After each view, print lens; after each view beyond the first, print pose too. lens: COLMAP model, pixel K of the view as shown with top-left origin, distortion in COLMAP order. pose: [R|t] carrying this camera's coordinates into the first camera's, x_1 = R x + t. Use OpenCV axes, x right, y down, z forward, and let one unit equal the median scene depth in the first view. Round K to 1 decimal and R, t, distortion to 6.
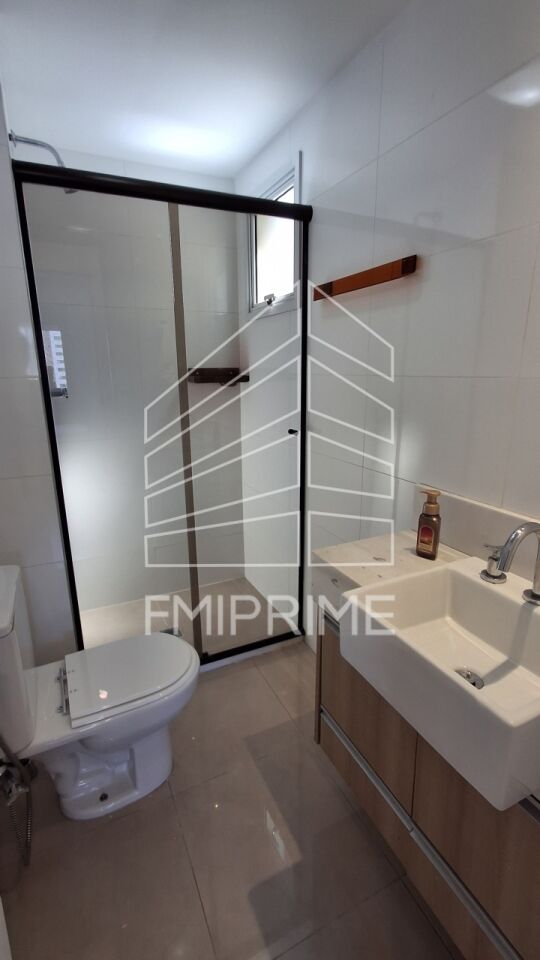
lens RADIAL K [[442.9, 0, 270.6], [0, 442.9, 479.1], [0, 0, 1]] dist [0.022844, -0.000826]
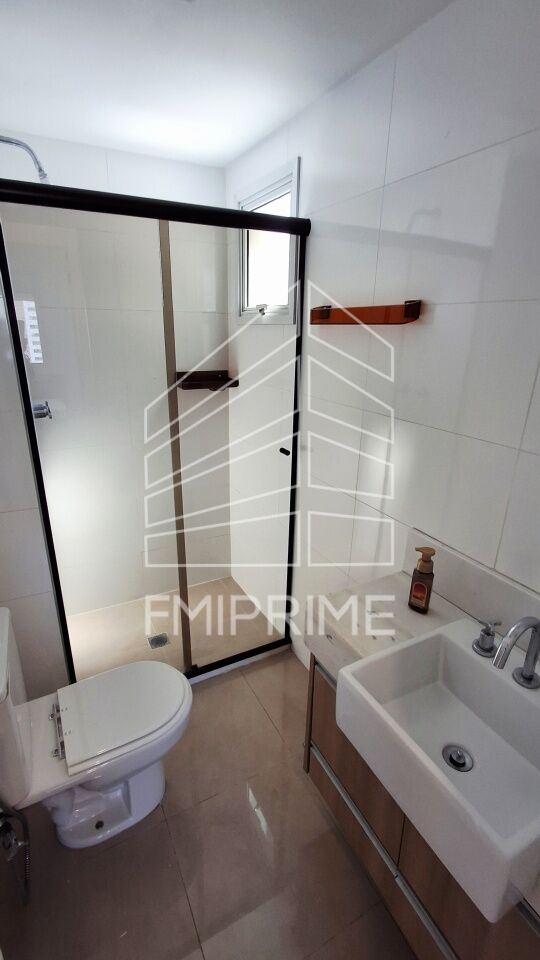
lens RADIAL K [[442.9, 0, 270.0], [0, 442.9, 478.8], [0, 0, 1]] dist [0.022844, -0.000826]
pose [[0.999037, 0.012032, 0.042183, -0.026006], [-0.015603, 0.996228, 0.085360, -0.144452], [-0.040996, -0.085936, 0.995457, 0.016070]]
